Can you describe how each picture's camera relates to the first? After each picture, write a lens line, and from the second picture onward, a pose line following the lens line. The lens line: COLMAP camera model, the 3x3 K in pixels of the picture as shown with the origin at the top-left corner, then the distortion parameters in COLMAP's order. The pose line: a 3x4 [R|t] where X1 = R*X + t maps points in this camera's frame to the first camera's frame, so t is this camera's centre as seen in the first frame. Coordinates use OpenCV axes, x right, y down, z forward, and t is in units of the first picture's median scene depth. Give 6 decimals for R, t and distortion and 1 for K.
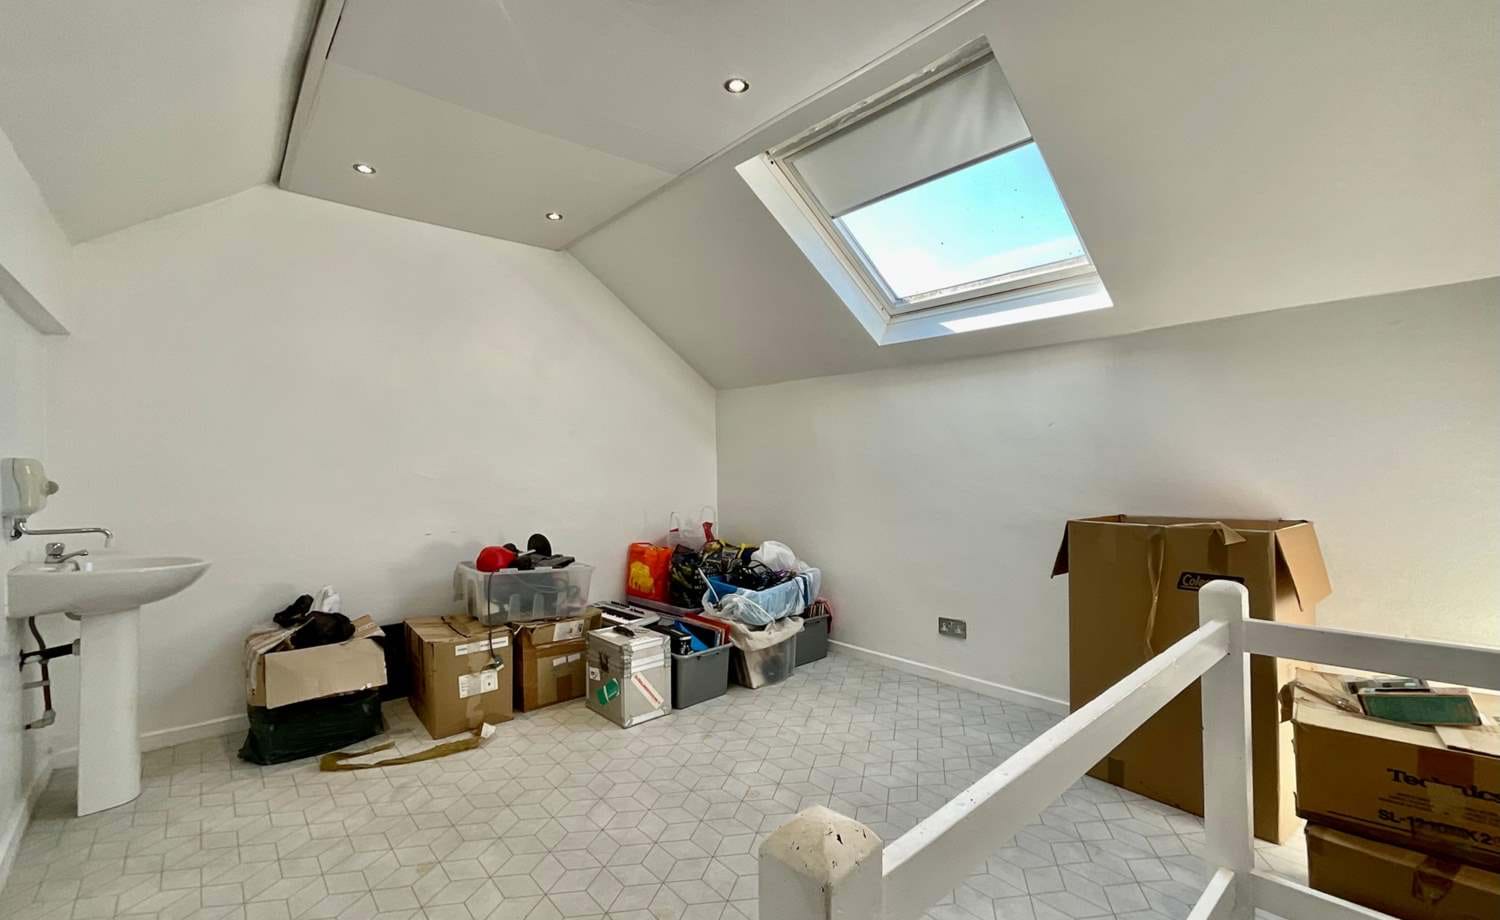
lens RADIAL K [[628.8, 0, 756.9], [0, 628.8, 456.7], [0, 0, 1]] dist [0.000525, 0.000395]
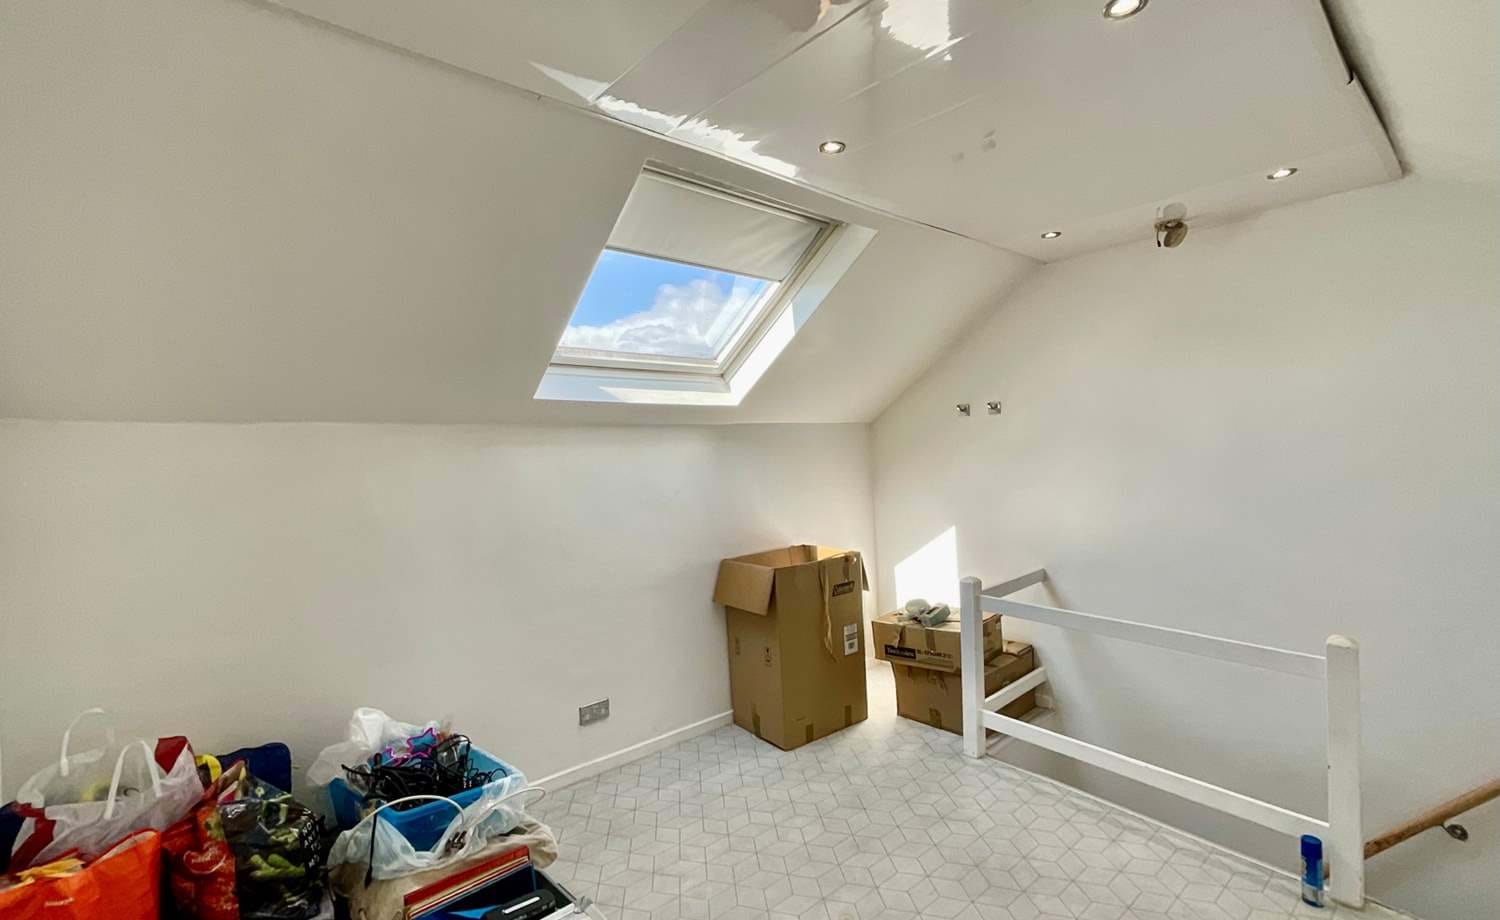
lens RADIAL K [[652.9, 0, 745.5], [0, 652.9, 460.3], [0, 0, 1]] dist [-0.000815, -0.001483]
pose [[0.038944, -0.005359, 0.999227, -0.673956], [0.035722, 0.999354, 0.003968, -0.100958], [-0.998603, 0.035540, 0.039110, 0.759069]]
